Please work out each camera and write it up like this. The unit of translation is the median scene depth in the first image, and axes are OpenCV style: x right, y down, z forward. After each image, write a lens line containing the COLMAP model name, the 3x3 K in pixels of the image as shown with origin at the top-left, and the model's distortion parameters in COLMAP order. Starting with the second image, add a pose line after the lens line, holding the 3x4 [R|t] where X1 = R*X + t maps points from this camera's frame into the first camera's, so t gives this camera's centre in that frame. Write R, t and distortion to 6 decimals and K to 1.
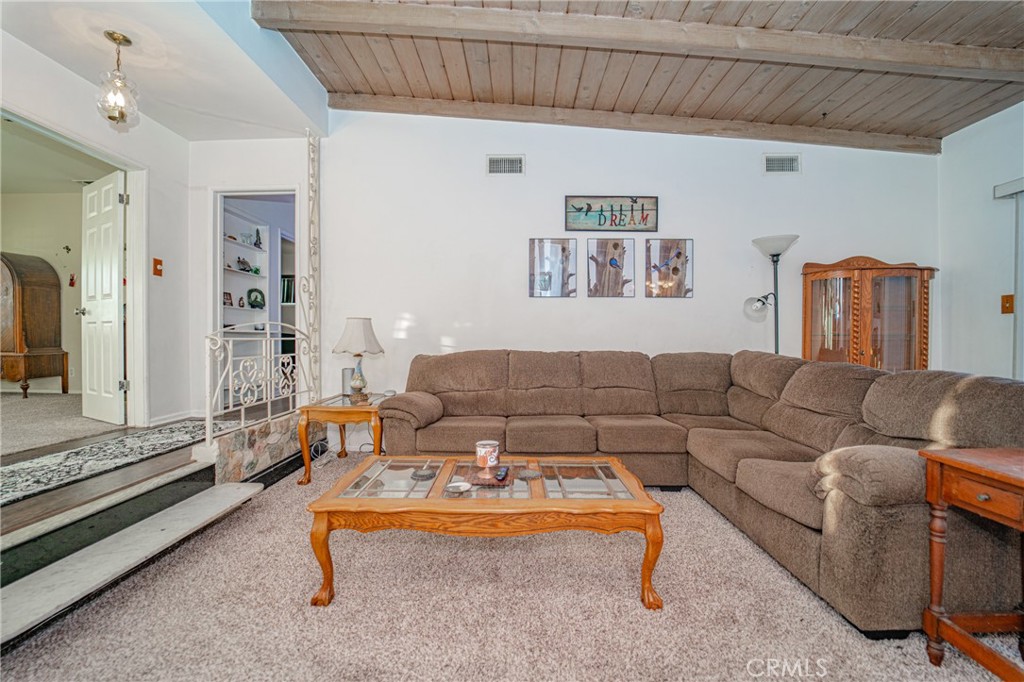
lens RADIAL K [[412.7, 0, 510.6], [0, 412.7, 342.2], [0, 0, 1]] dist [-0.005838, -0.000584]
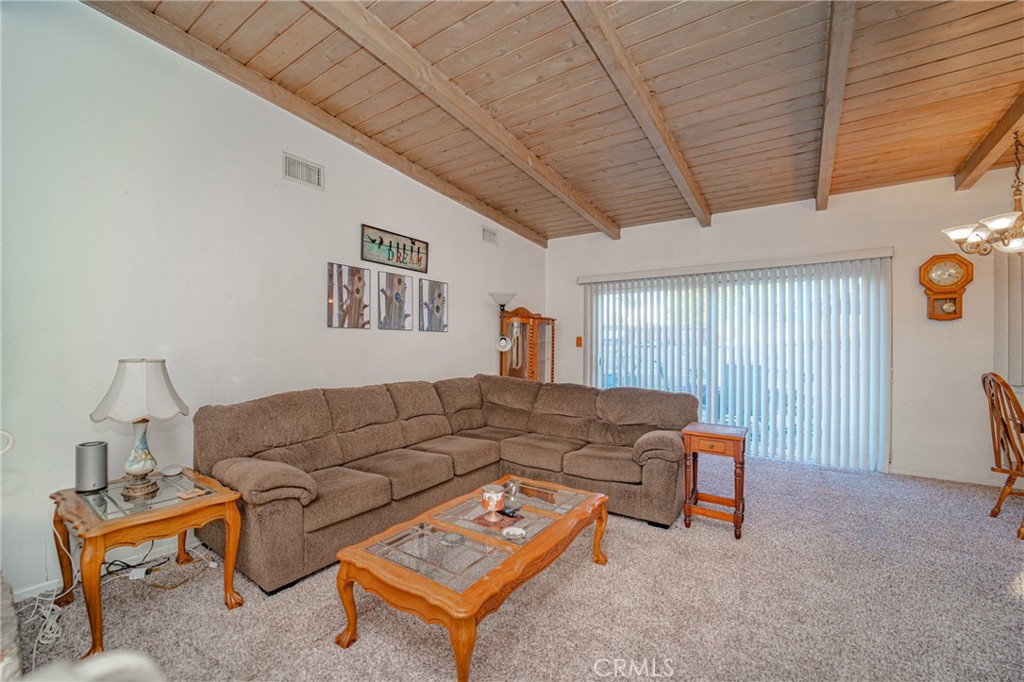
lens RADIAL K [[412.7, 0, 503.4], [0, 412.7, 348.7], [0, 0, 1]] dist [-0.005838, -0.000584]
pose [[0.595239, -0.001779, 0.803547, -0.440581], [0.001458, 0.999998, 0.001134, -0.062514], [-0.803548, 0.000496, 0.595240, 0.156958]]
